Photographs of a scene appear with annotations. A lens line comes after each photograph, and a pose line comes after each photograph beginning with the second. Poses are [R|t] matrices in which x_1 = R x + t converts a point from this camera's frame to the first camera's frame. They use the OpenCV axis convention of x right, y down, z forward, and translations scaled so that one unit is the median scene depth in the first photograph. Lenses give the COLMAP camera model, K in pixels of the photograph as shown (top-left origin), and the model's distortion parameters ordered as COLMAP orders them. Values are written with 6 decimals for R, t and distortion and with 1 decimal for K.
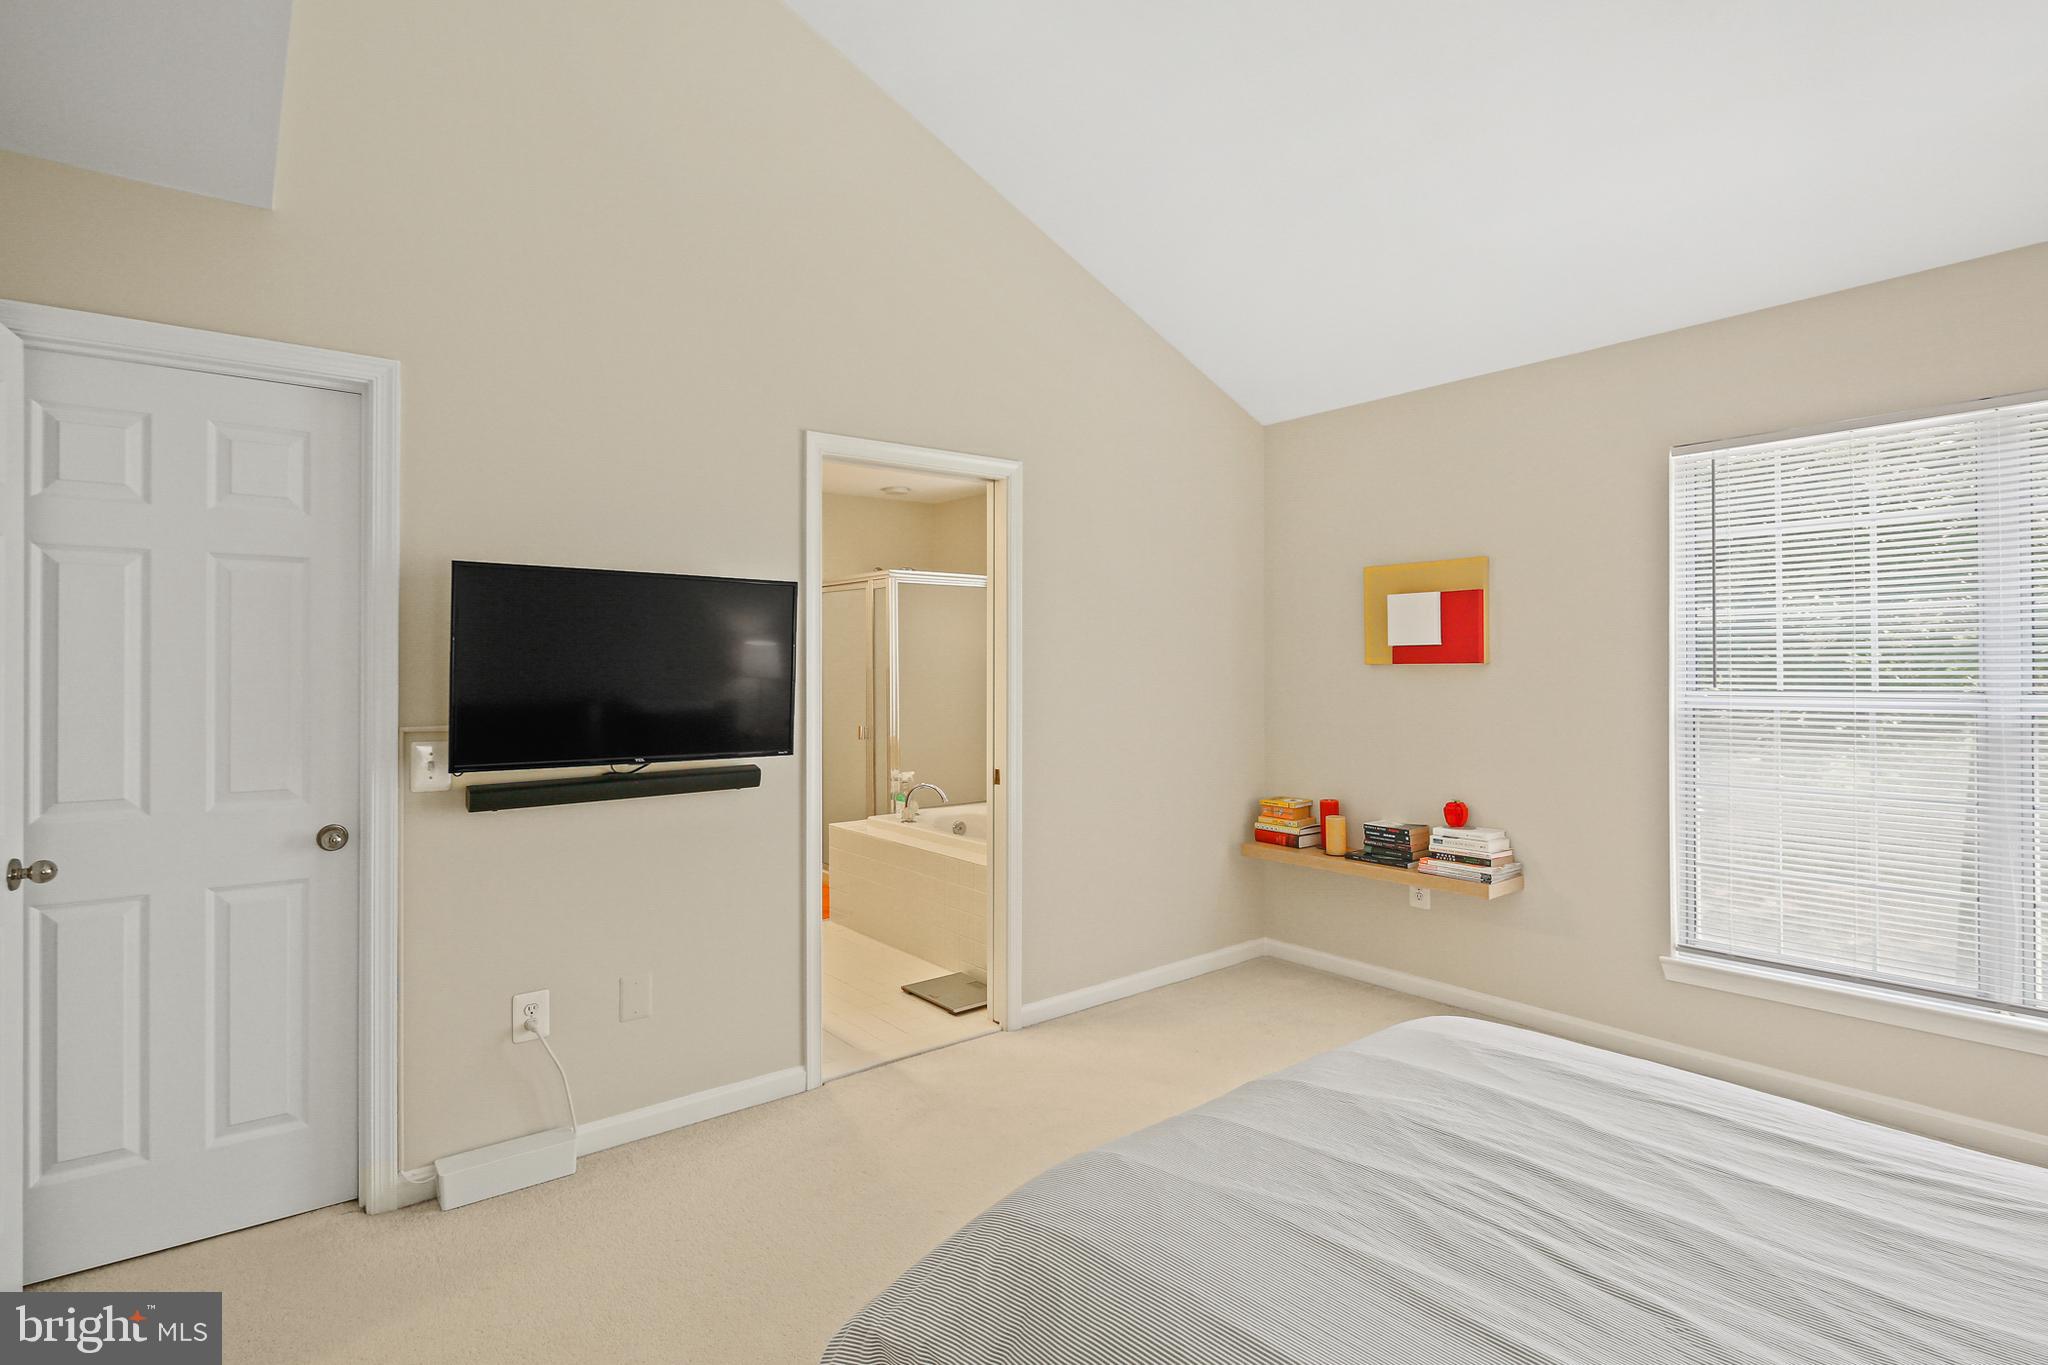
lens RADIAL K [[994.6, 0, 1019.8], [0, 994.6, 673.9], [0, 0, 1]] dist [-0.003937, -0.003254]
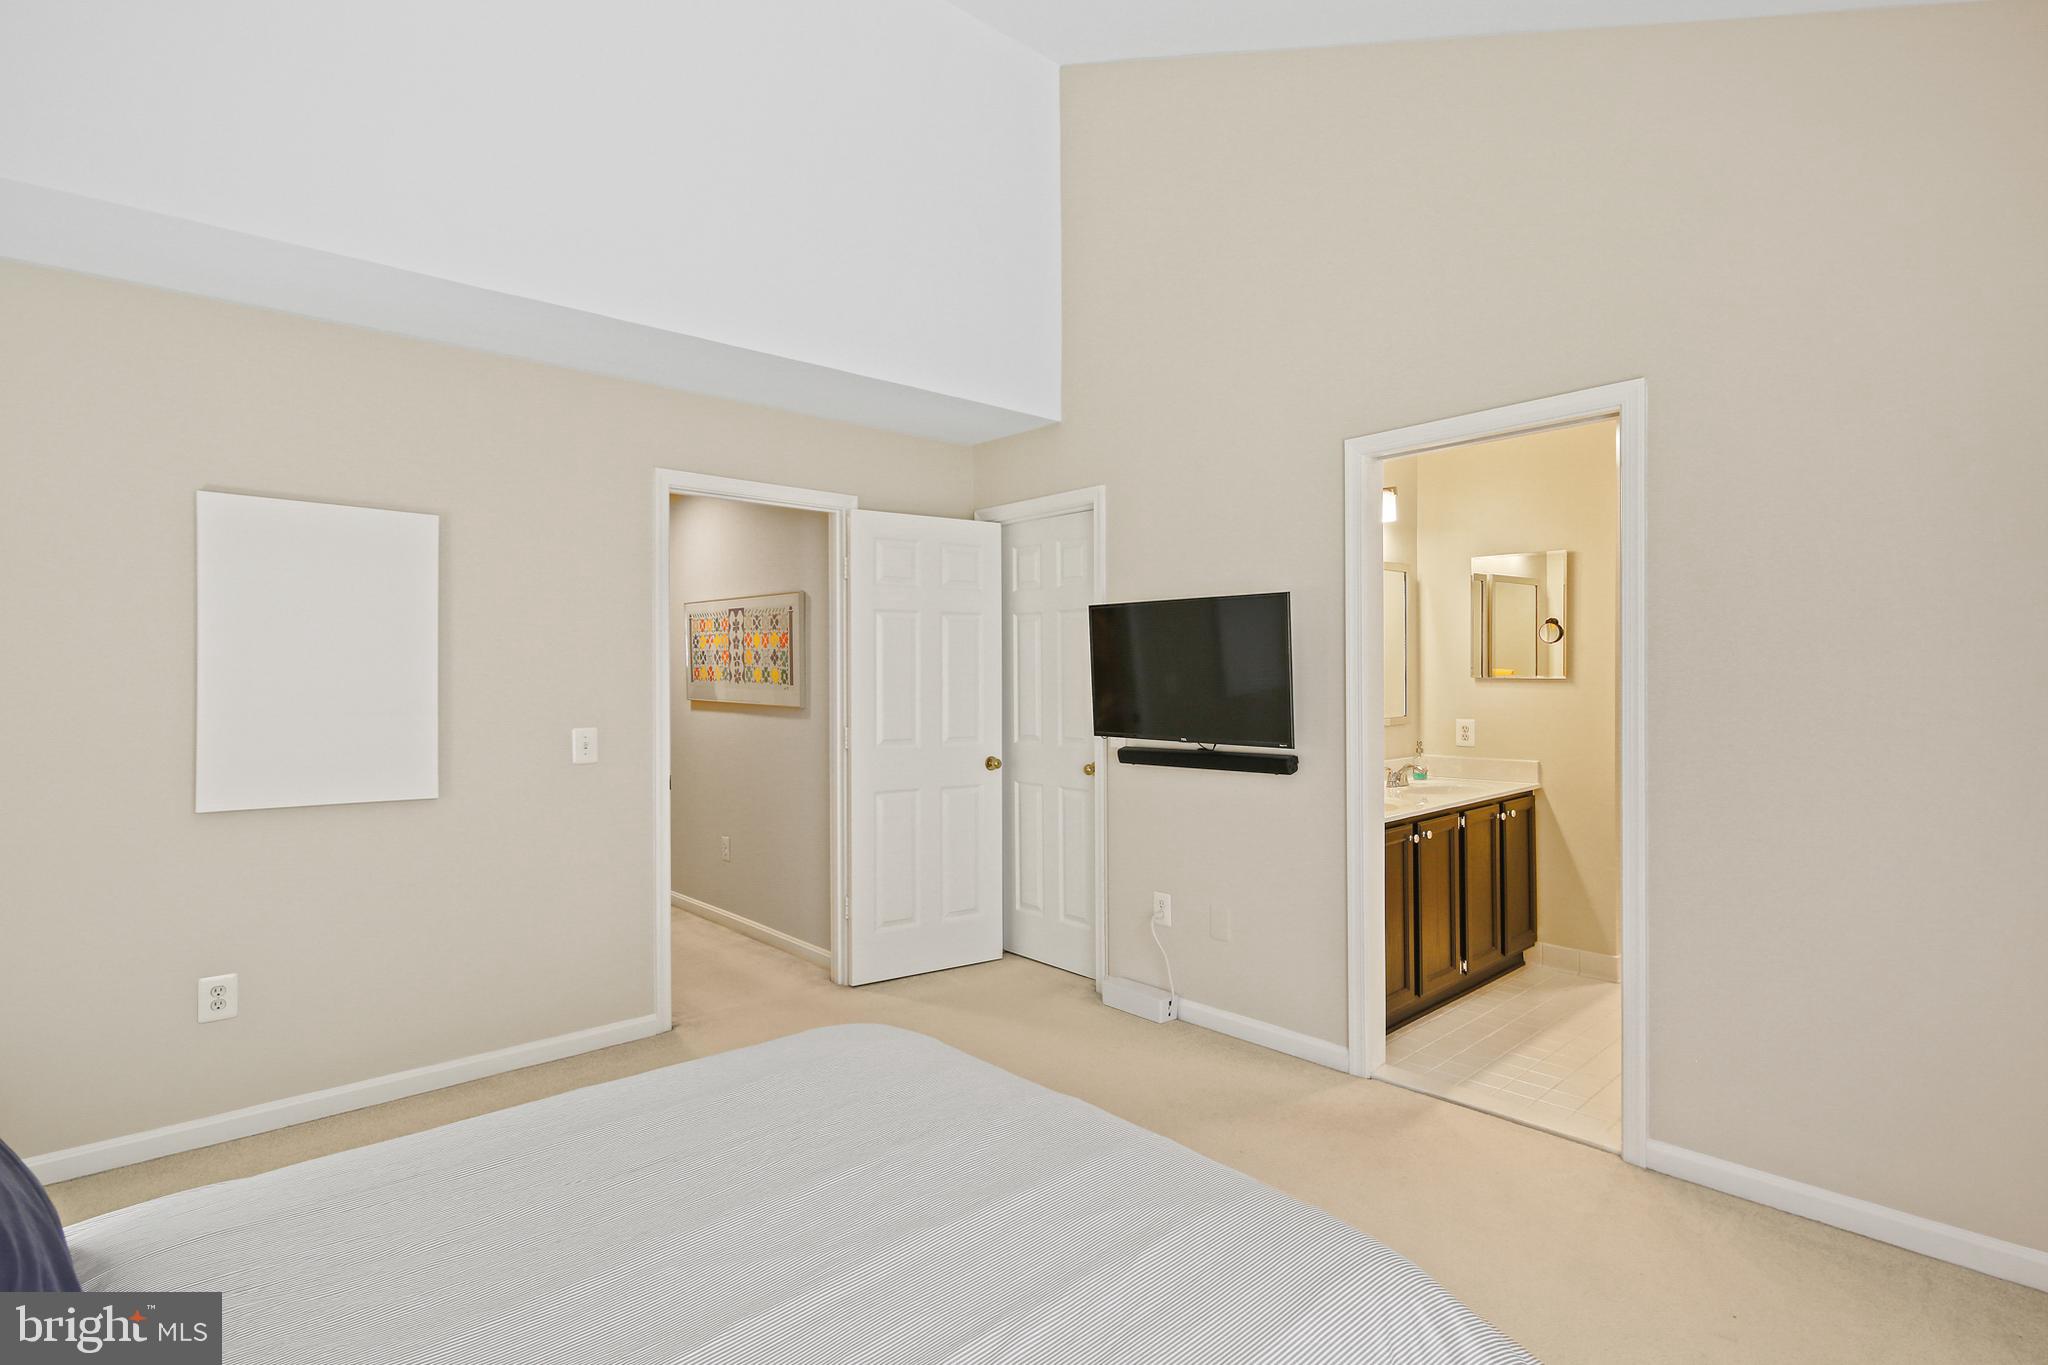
lens RADIAL K [[994.6, 0, 1022.7], [0, 994.6, 674.7], [0, 0, 1]] dist [-0.003937, -0.003254]
pose [[0.066105, 0.009304, -0.997769, 0.944780], [0.008562, 0.999914, 0.009891, -0.015369], [0.997776, -0.009197, 0.066019, 0.699307]]
